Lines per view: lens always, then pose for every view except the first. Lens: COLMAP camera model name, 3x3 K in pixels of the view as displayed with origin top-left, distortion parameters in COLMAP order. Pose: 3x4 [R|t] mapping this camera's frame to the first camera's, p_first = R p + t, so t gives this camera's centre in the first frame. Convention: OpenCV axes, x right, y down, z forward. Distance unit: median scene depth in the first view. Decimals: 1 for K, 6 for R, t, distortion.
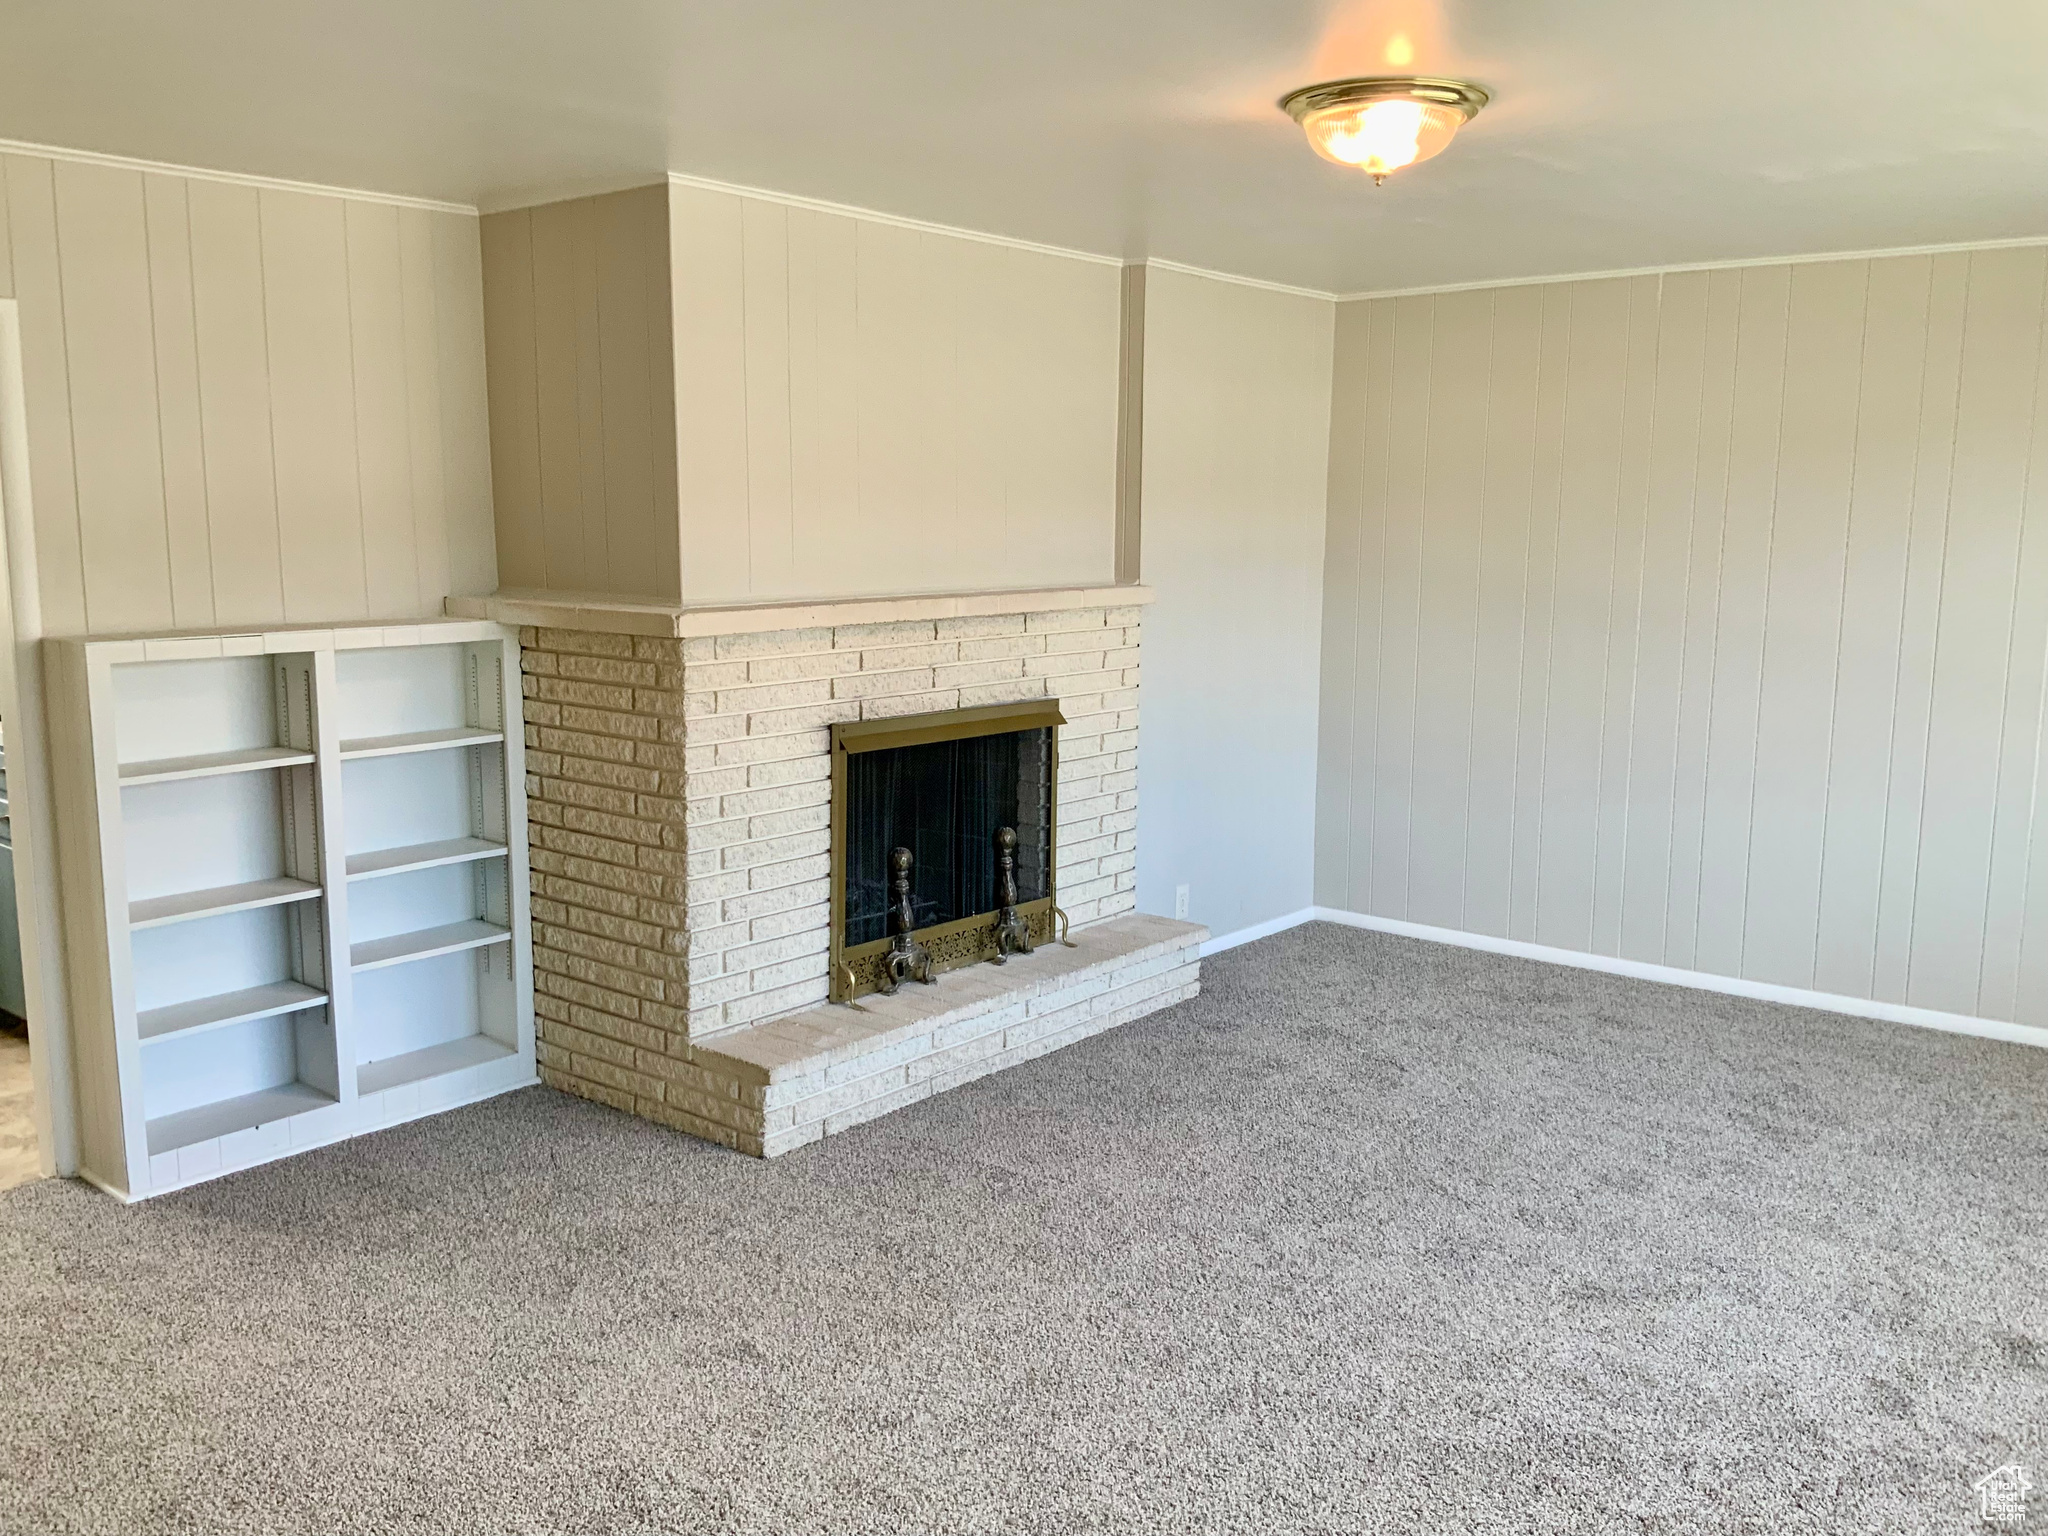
lens RADIAL K [[1683.6, 0, 1024.0], [0, 1683.6, 768.0], [0, 0, 1]] dist [0.085144, -0.153509]
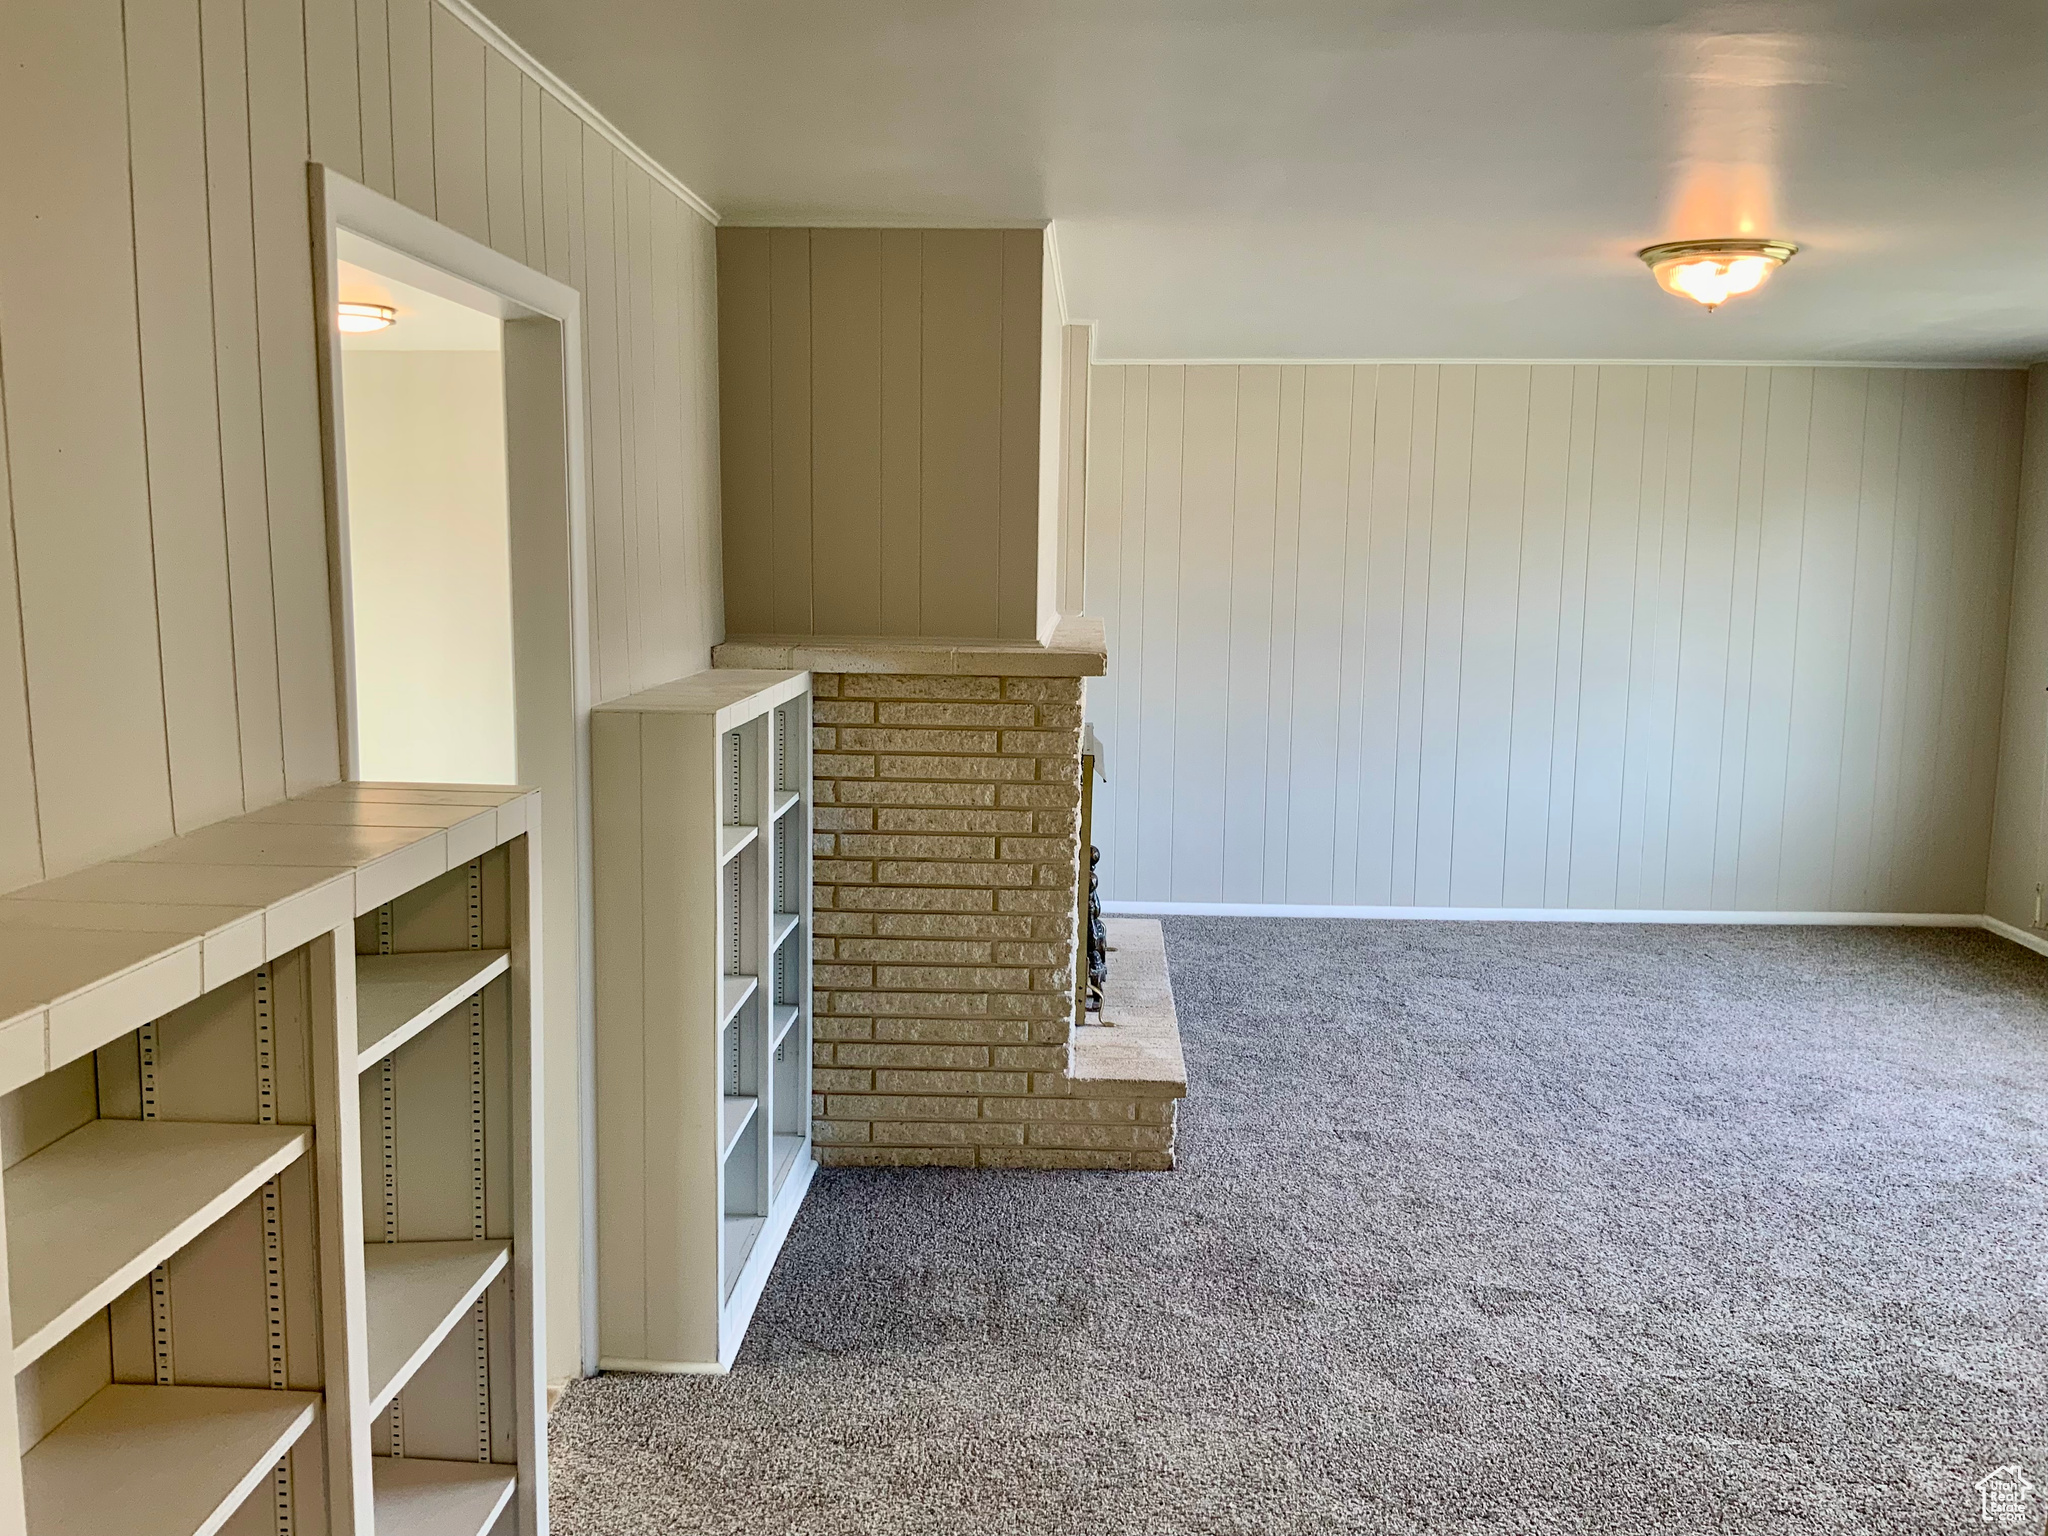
lens RADIAL K [[1683.6, 0, 1024.0], [0, 1683.6, 768.0], [0, 0, 1]] dist [0.085144, -0.153509]
pose [[0.794201, -0.076506, 0.602820, -0.789951], [0.085227, 0.996261, 0.014155, -0.037172], [-0.601649, 0.040135, 0.797752, 0.198845]]
